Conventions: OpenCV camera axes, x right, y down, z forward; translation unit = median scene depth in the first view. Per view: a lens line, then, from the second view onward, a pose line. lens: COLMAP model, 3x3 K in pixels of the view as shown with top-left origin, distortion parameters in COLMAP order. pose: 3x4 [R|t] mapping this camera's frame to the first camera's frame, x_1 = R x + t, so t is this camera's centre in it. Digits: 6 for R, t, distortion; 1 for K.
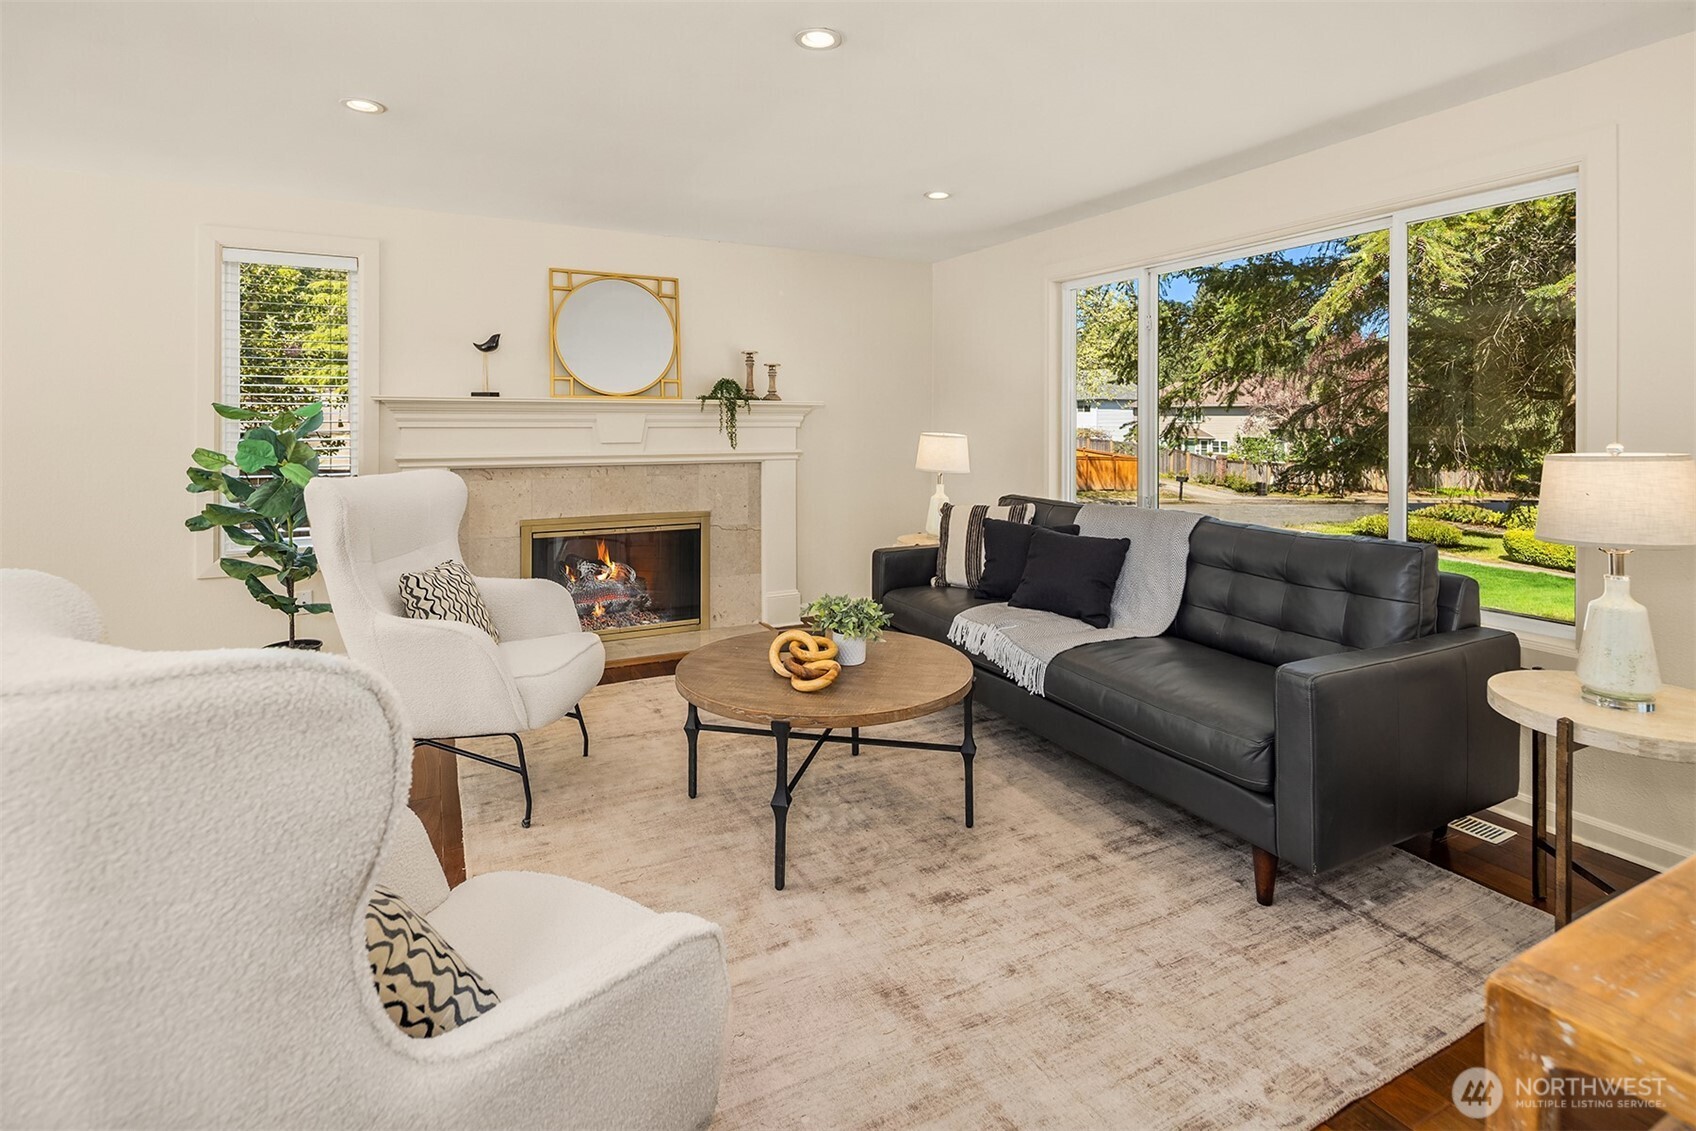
lens RADIAL K [[814.0, 0, 816.2], [0, 814.0, 563.2], [0, 0, 1]] dist [-0.003490, -0.000002]
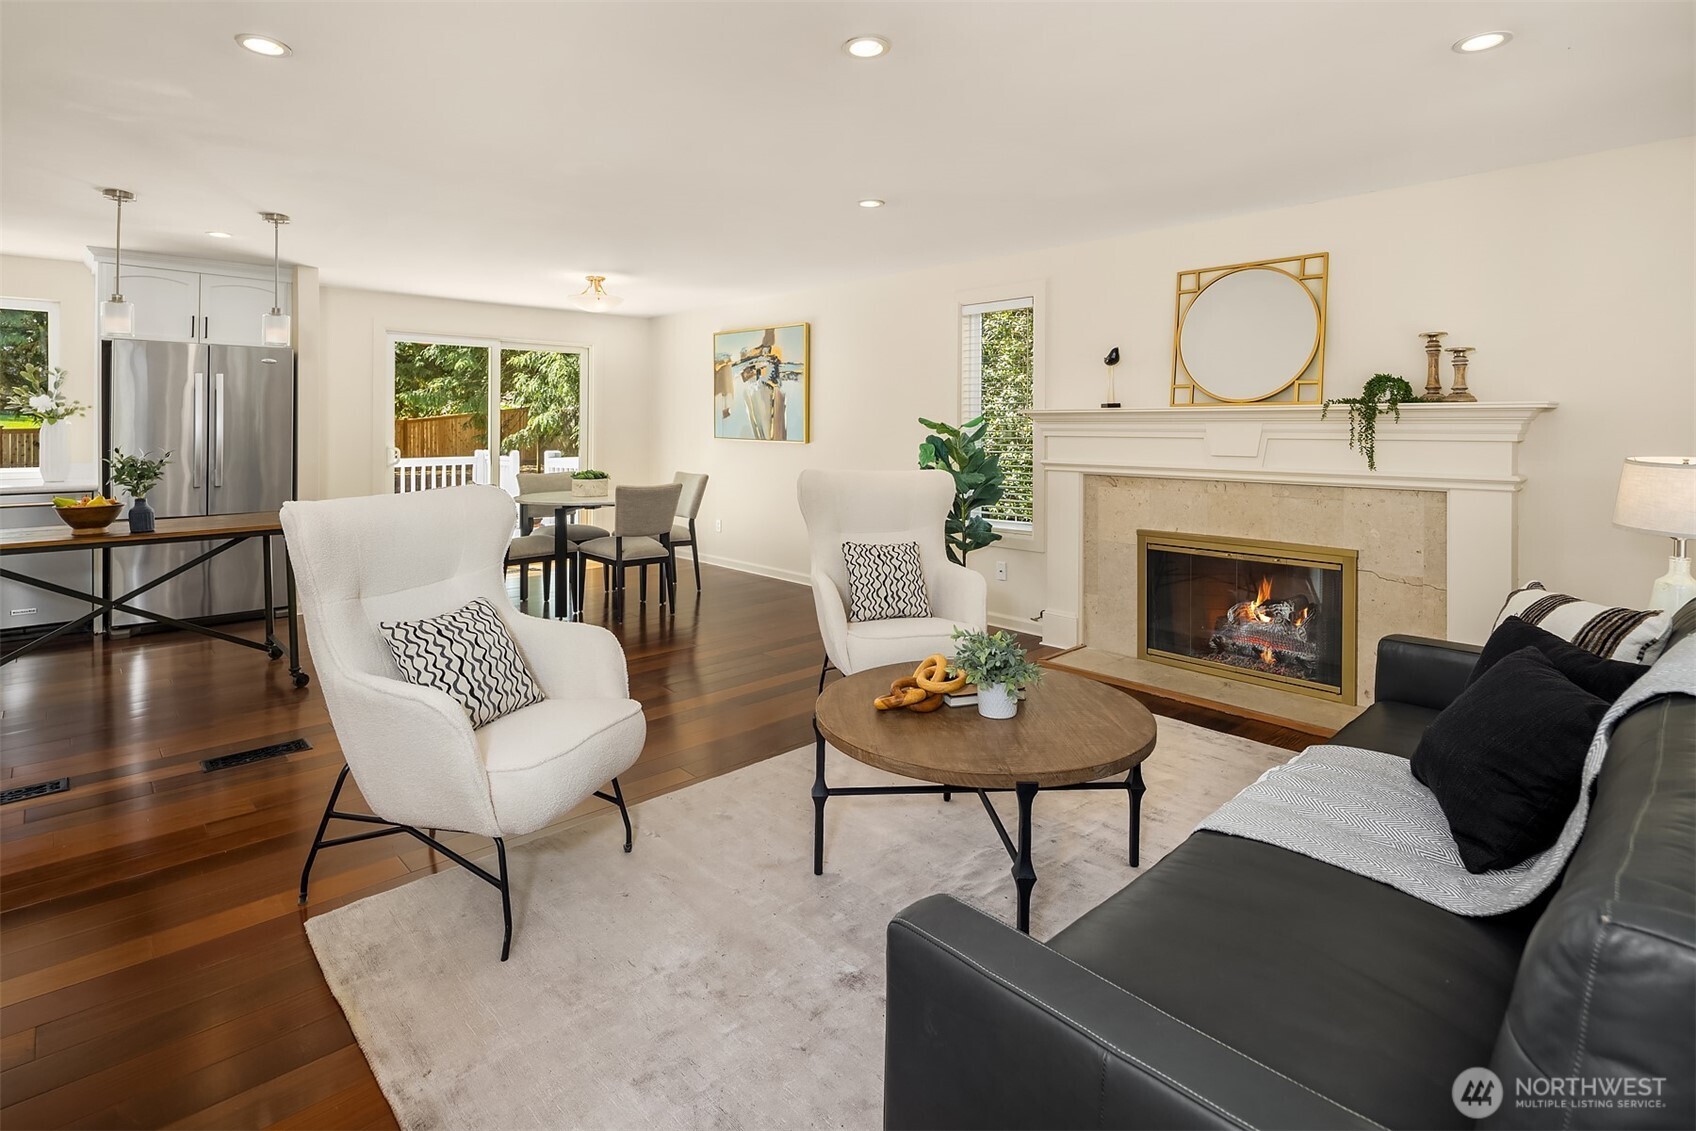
lens RADIAL K [[814.0, 0, 816.2], [0, 814.0, 563.2], [0, 0, 1]] dist [-0.003490, -0.000002]
pose [[0.272500, 0.157649, -0.949153, 0.487082], [-0.167870, 0.979145, 0.114436, -0.059349], [0.947398, 0.128150, 0.293281, 0.330321]]
